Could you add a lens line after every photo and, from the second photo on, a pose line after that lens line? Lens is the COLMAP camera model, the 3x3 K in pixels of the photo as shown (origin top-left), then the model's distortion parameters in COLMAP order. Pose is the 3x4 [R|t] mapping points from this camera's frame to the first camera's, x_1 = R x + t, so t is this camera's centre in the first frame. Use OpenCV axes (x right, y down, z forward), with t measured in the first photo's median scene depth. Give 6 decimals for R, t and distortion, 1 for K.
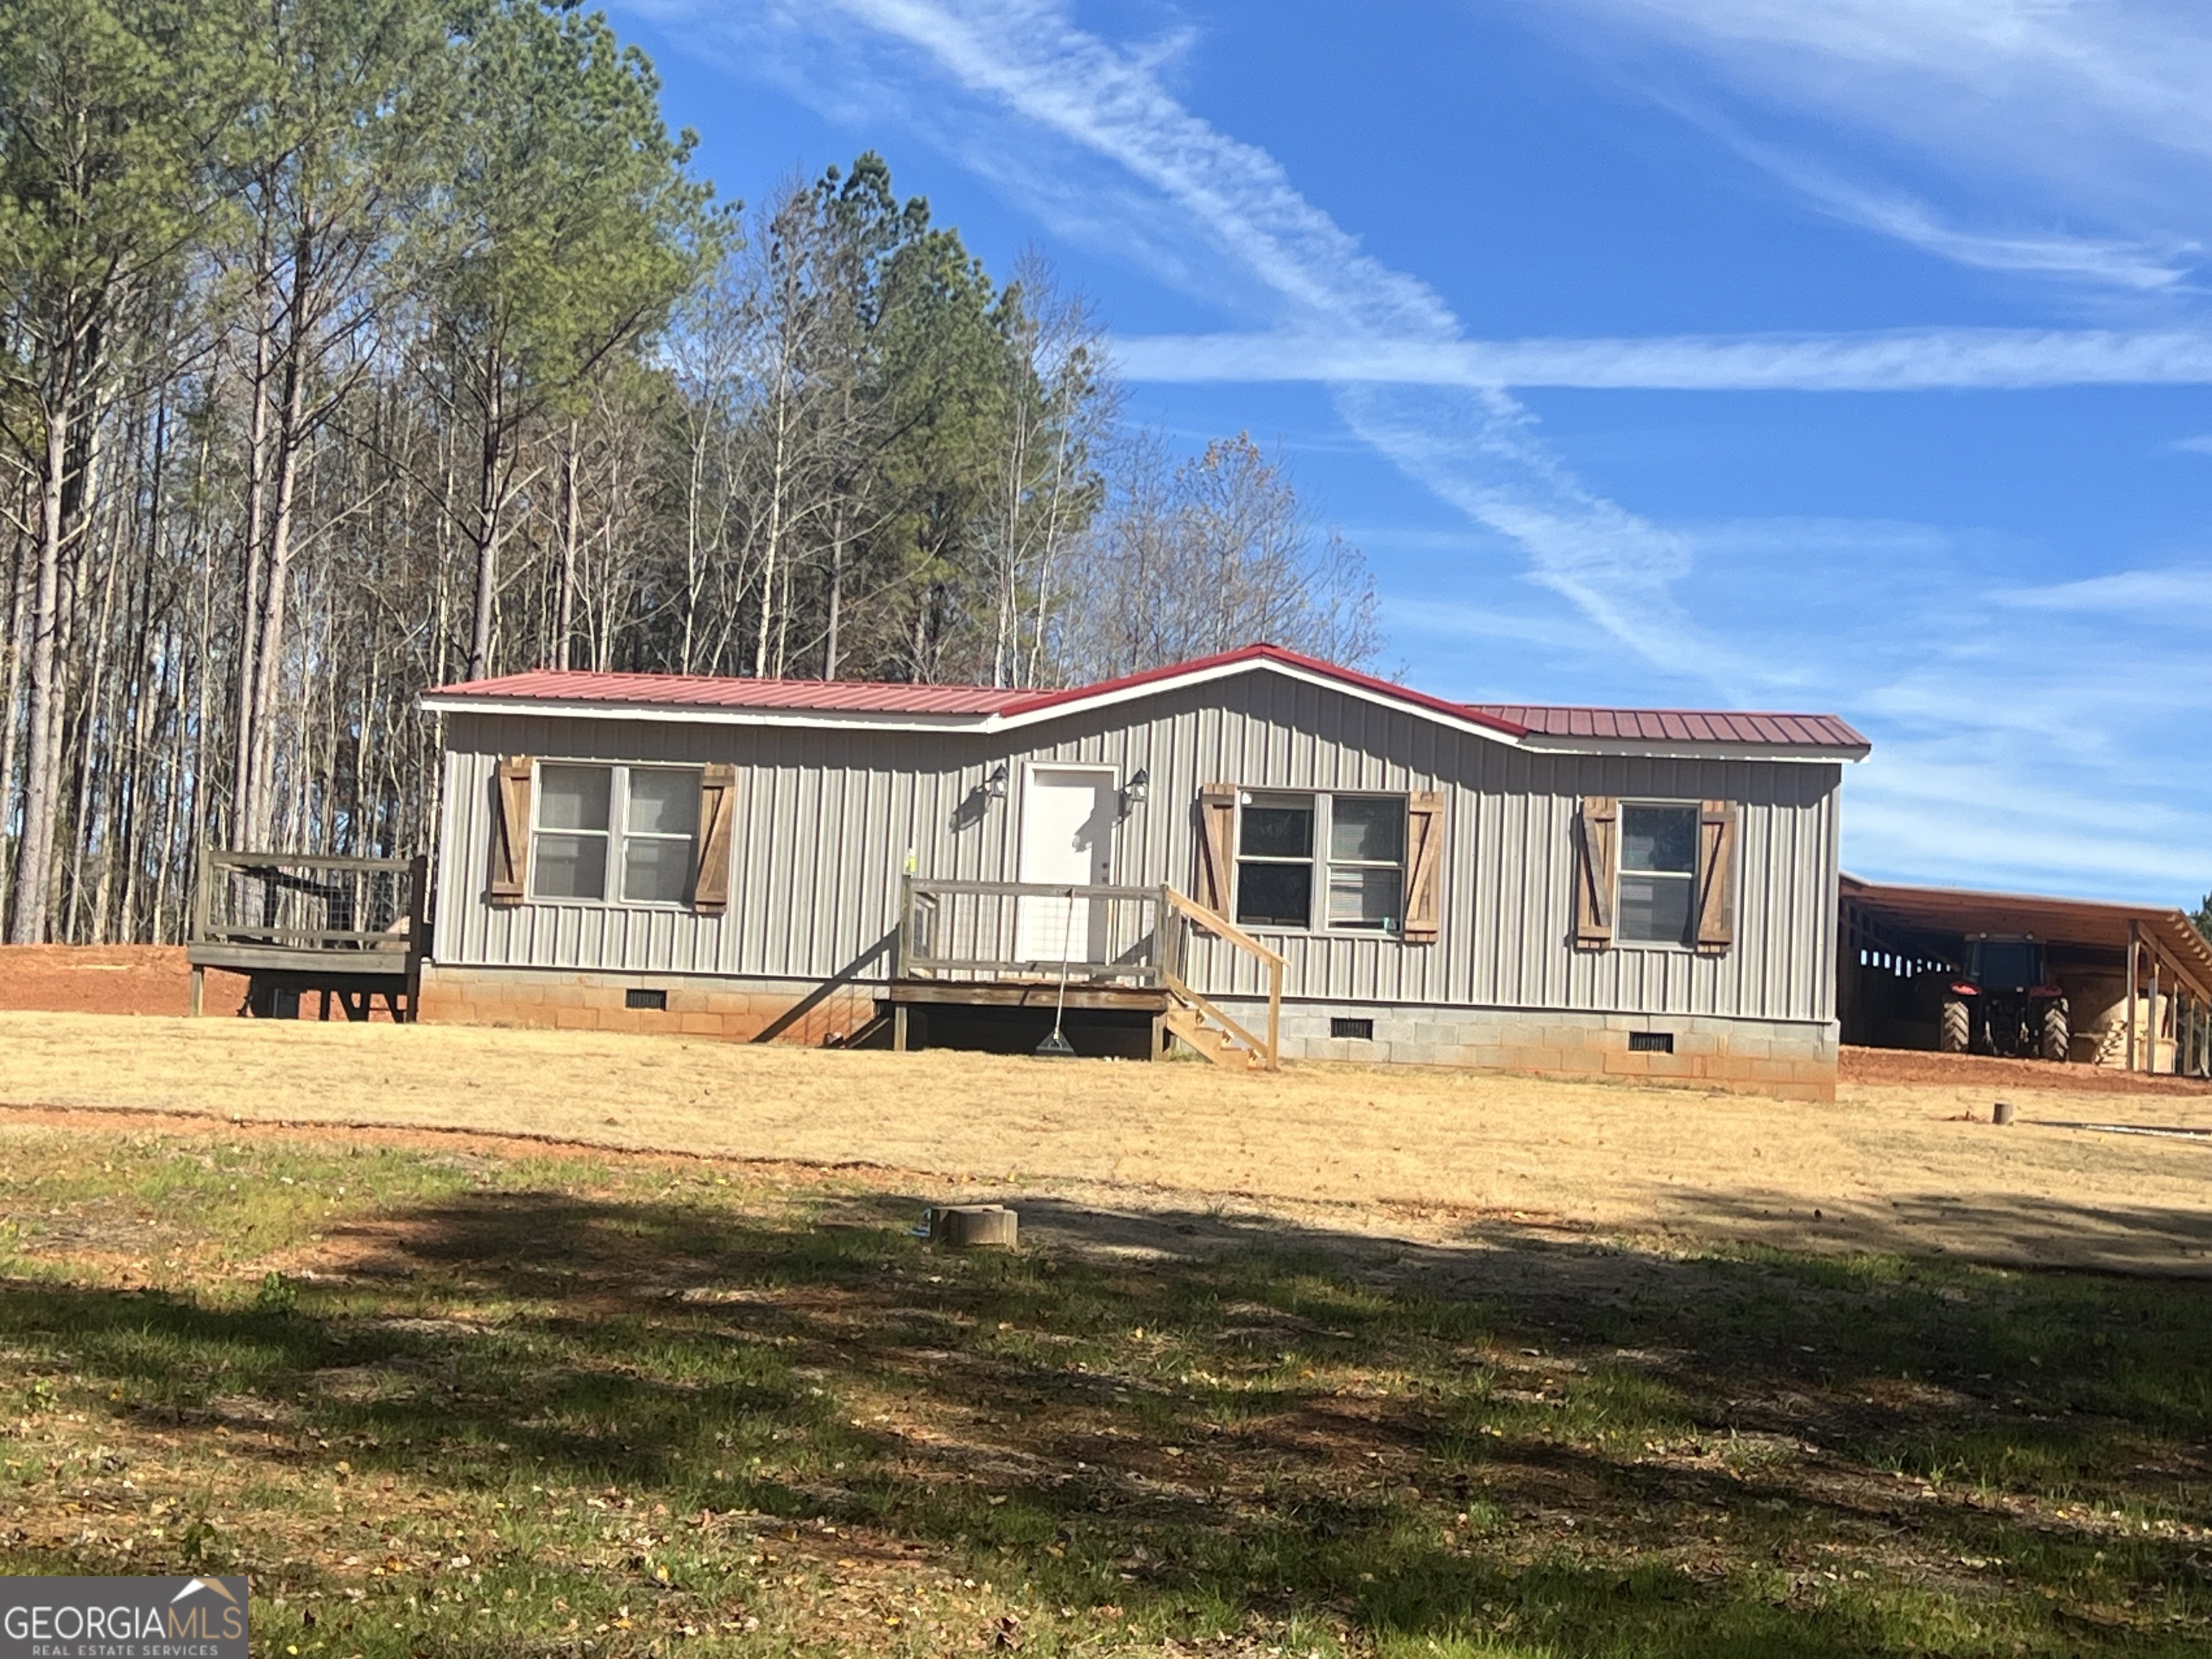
lens RADIAL K [[3922.7, 0, 1184.0], [0, 3922.7, 835.1], [0, 0, 1]] dist [0.290359, -0.828370]
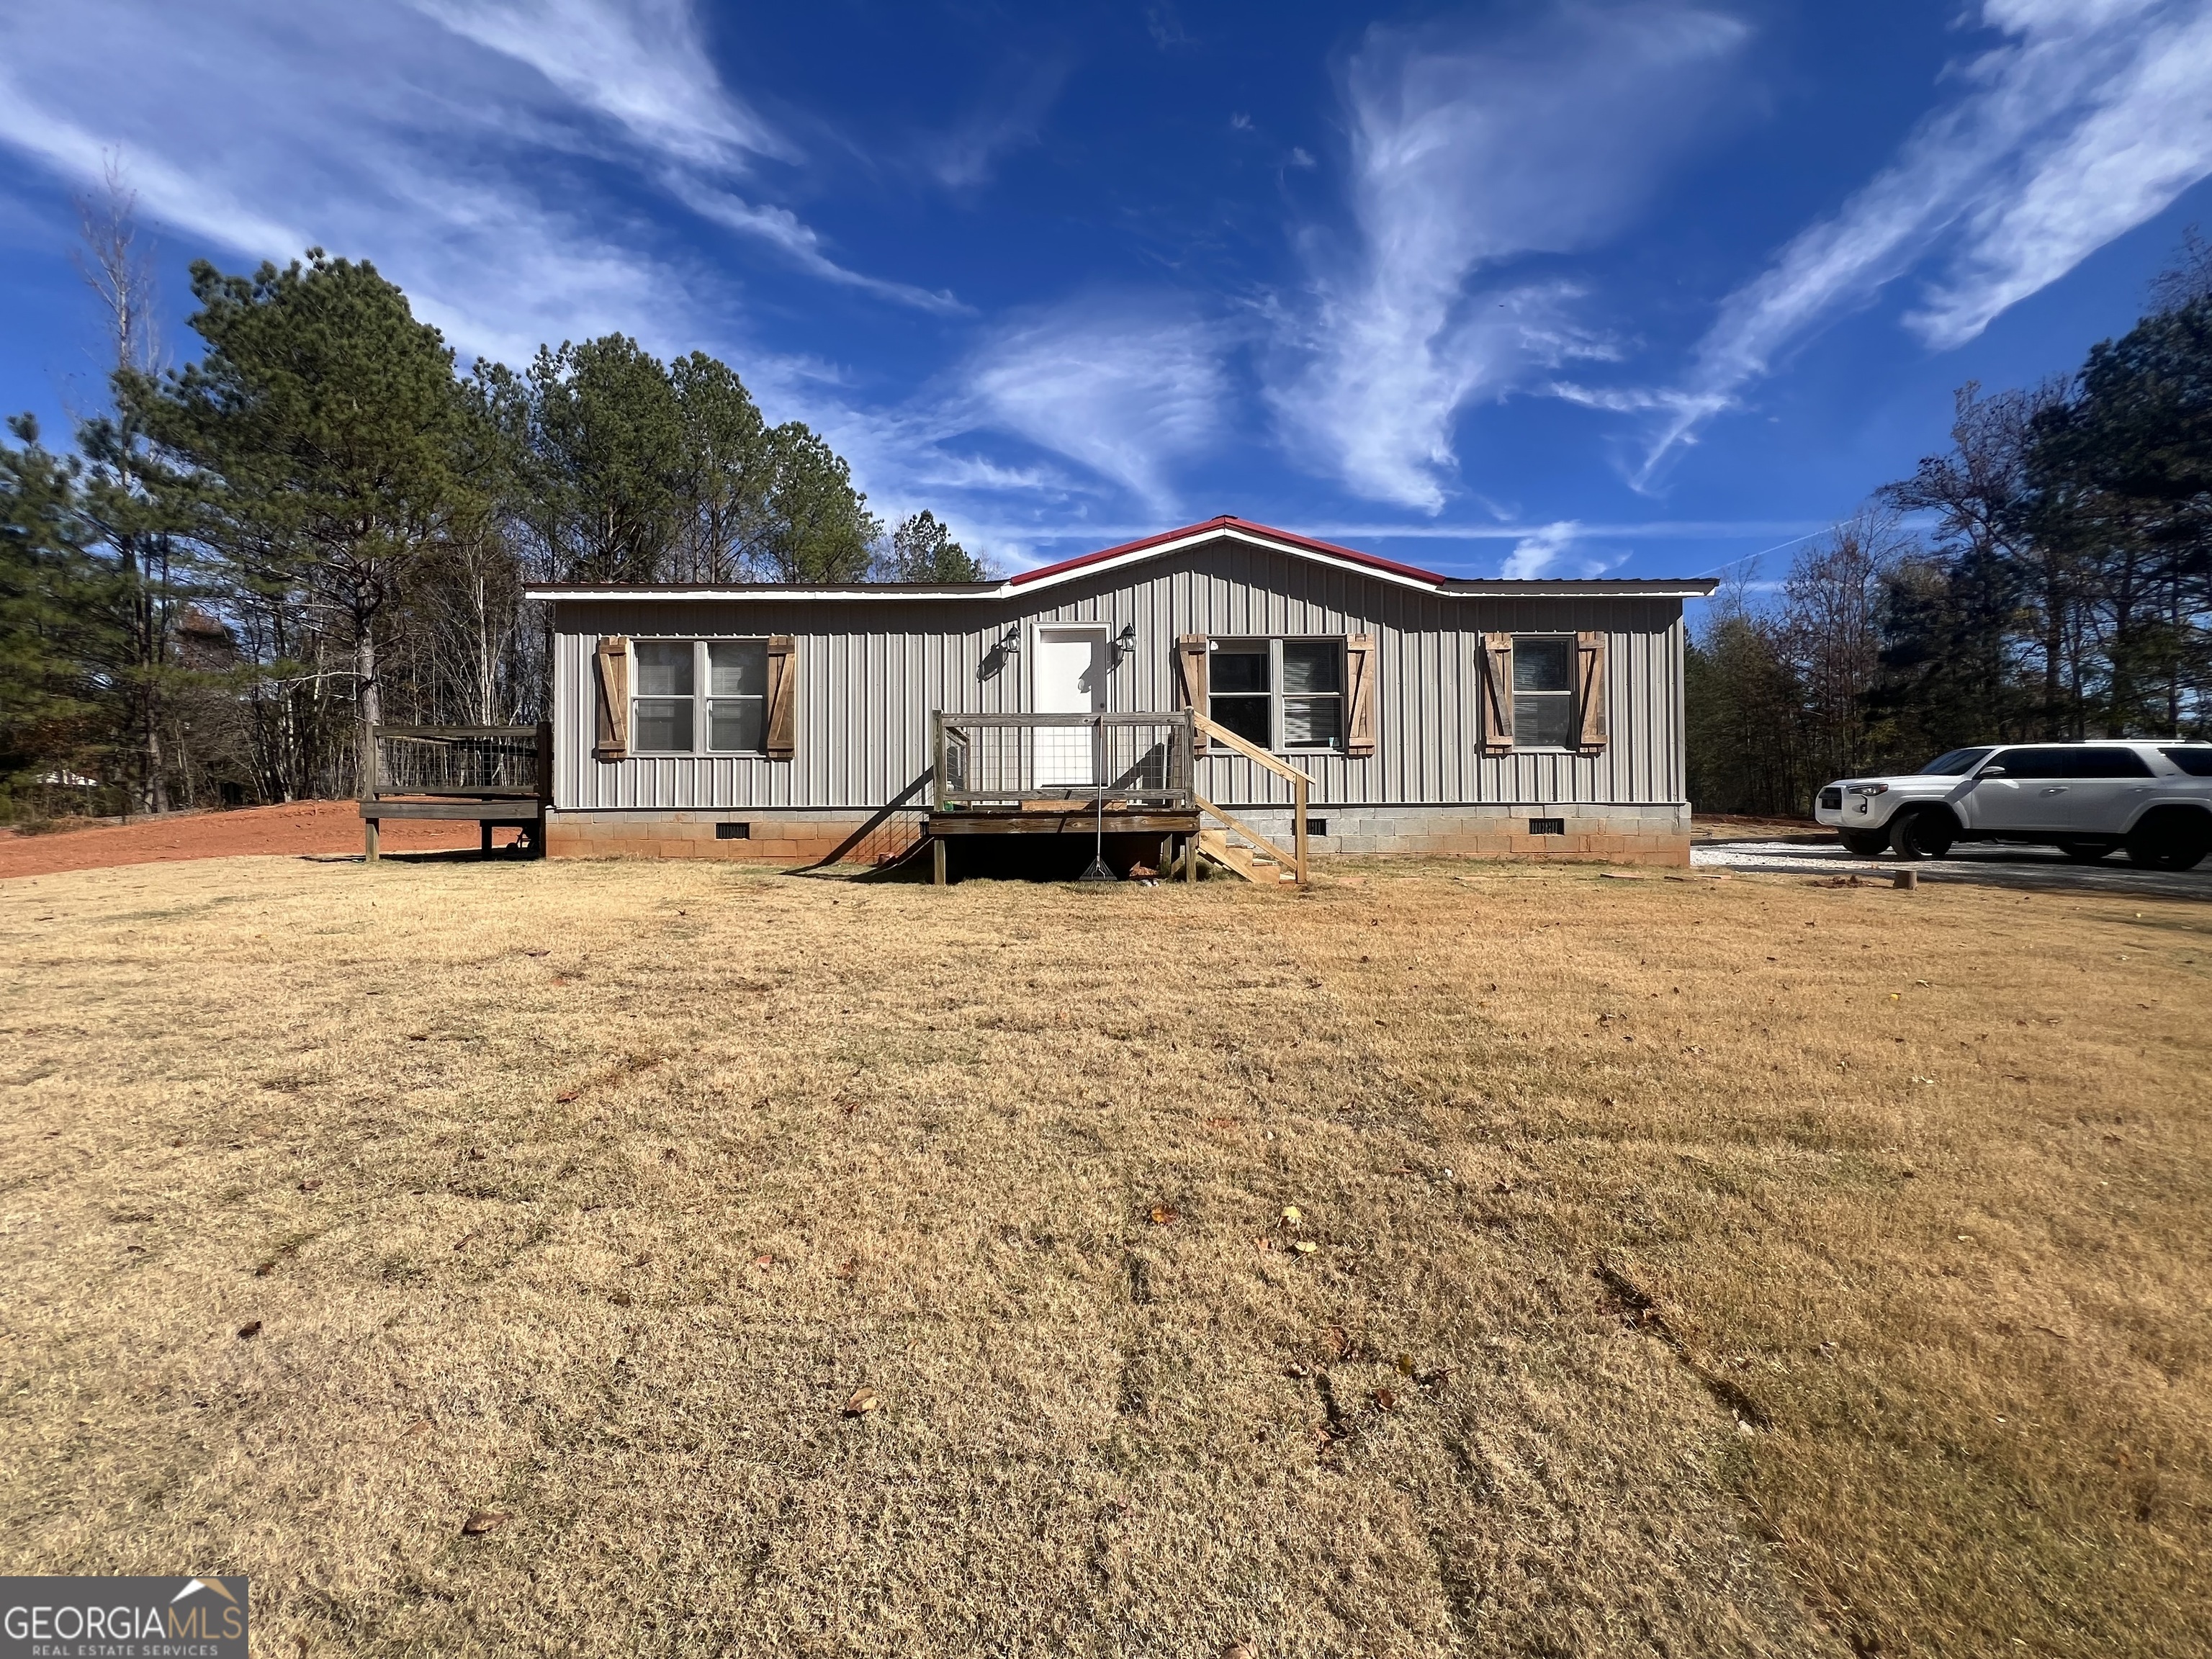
lens RADIAL K [[890.0, 0, 1101.5], [0, 890.0, 818.6], [0, 0, 1]] dist [-0.002850, 0.000298]
pose [[0.995390, -0.051009, 0.081223, -0.045149], [0.043966, 0.995302, 0.086265, 0.019107], [-0.085242, -0.082297, 0.992956, 0.721385]]
